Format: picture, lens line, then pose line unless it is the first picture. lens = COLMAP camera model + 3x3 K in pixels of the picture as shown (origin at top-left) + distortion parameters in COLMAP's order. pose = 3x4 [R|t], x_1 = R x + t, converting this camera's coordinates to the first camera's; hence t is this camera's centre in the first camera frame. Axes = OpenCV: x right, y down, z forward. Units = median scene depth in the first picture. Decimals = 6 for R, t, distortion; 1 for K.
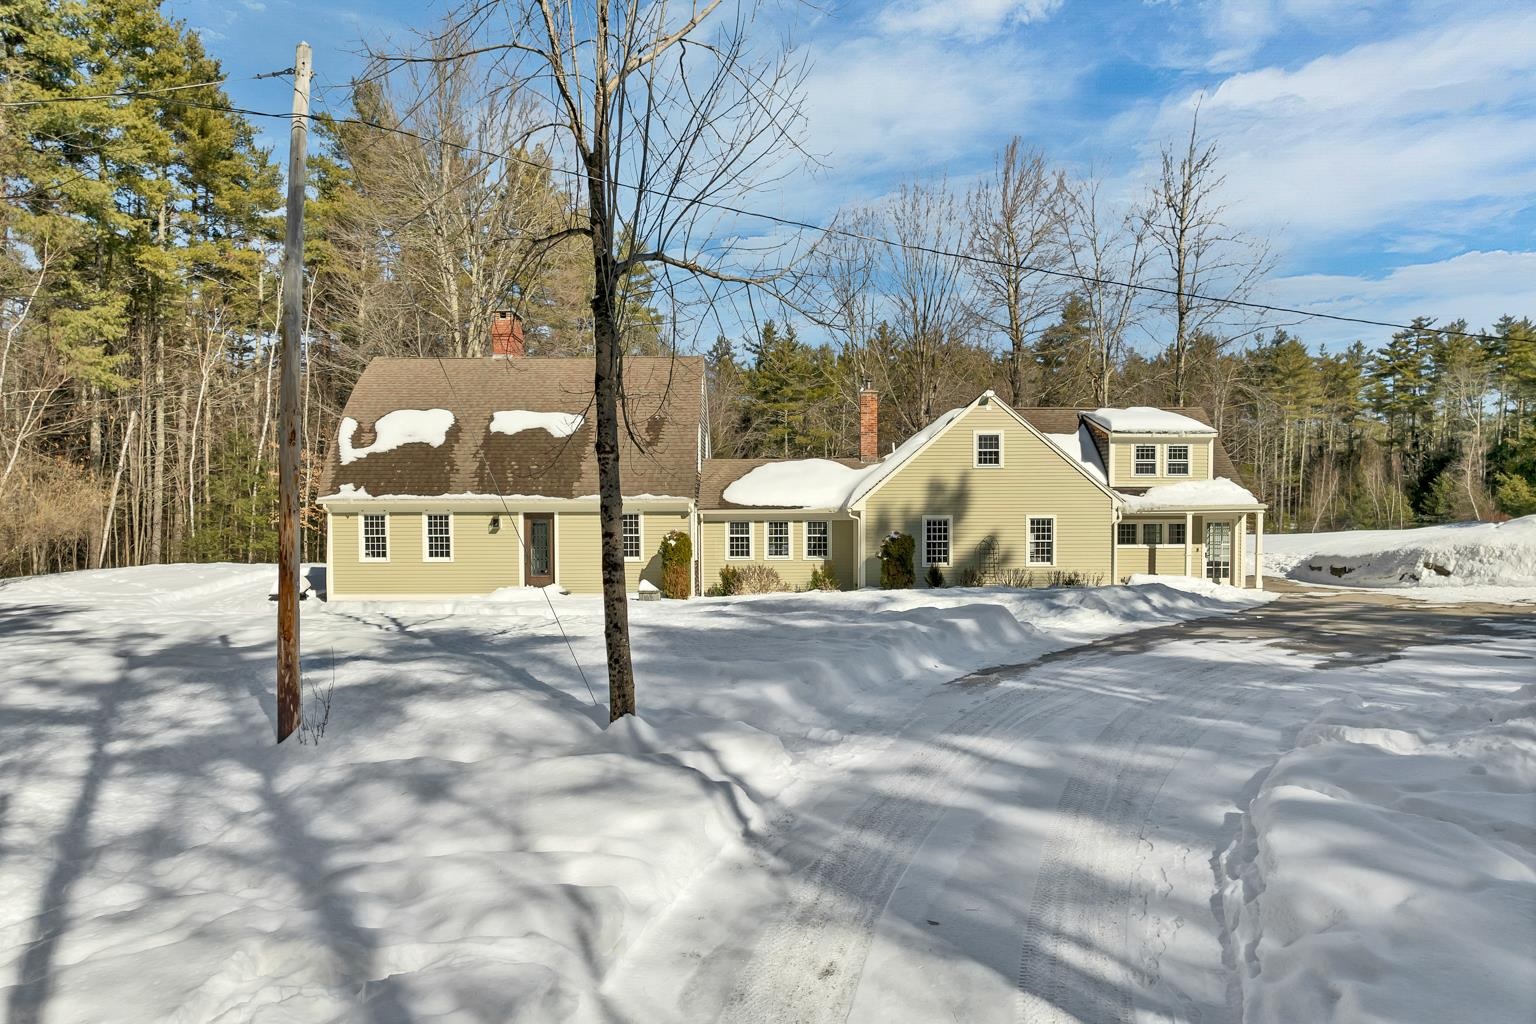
lens RADIAL K [[1093.9, 0, 776.5], [0, 1093.9, 566.4], [0, 0, 1]] dist [-0.040428, 0.001406]
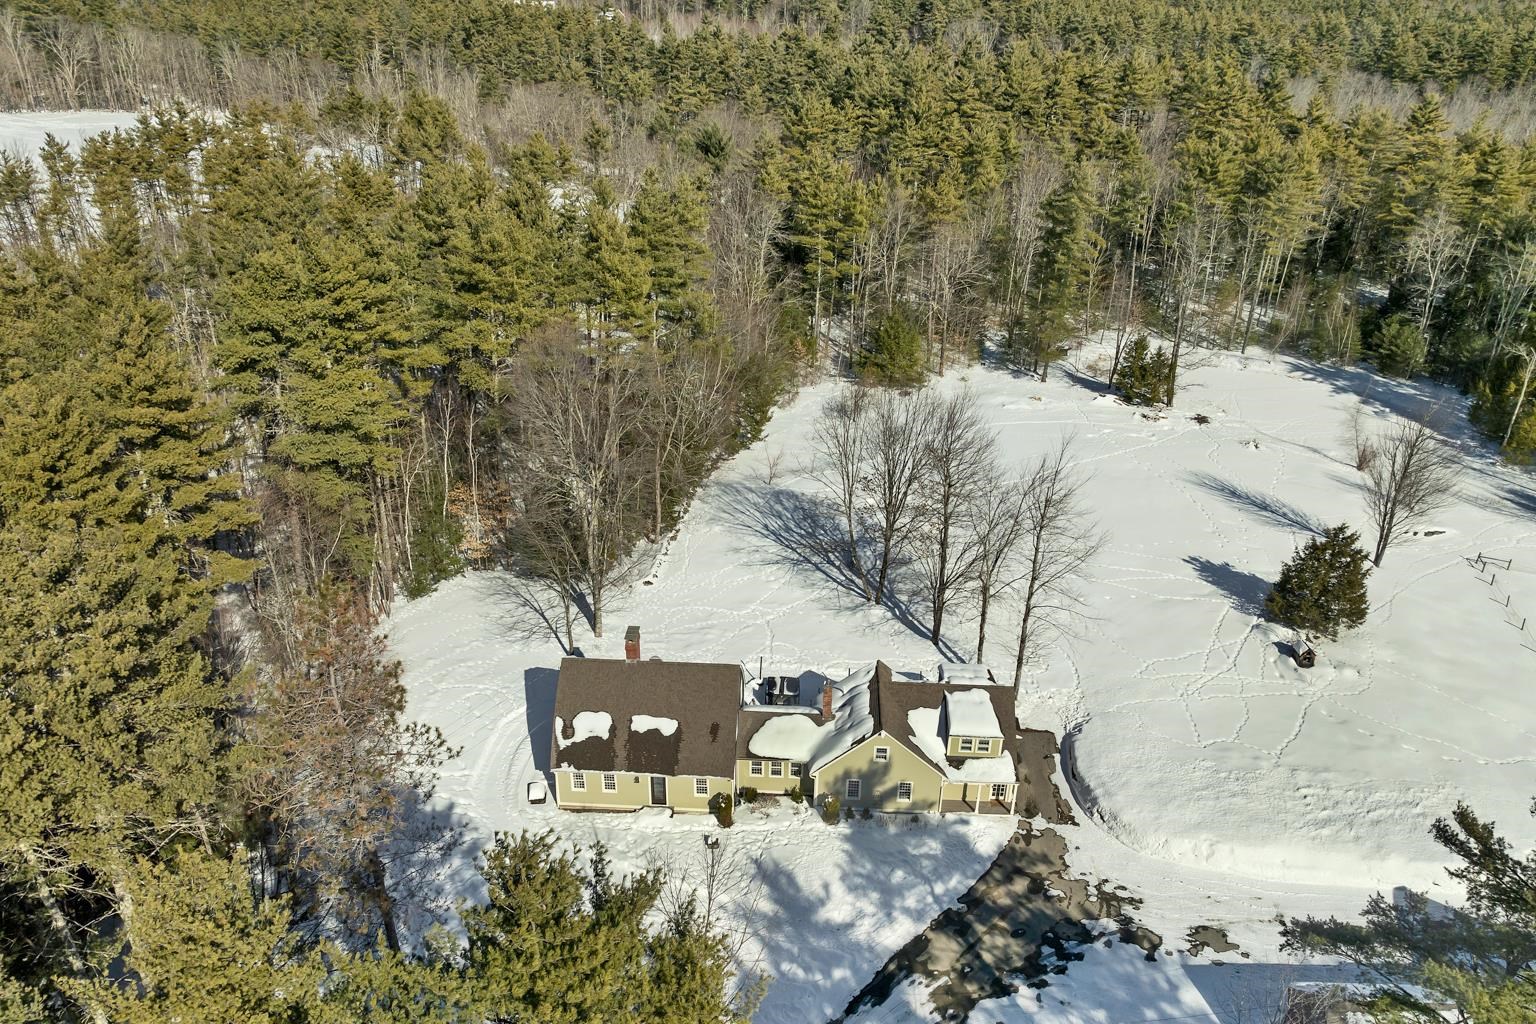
lens RADIAL K [[1097.1, 0, 782.5], [0, 1097.1, 566.7], [0, 0, 1]] dist [-0.043446, -0.006612]
pose [[0.998820, 0.040664, -0.026552, 0.052208], [-0.025928, 0.908786, 0.416457, -1.228204], [0.041064, -0.415277, 0.908768, -0.671221]]
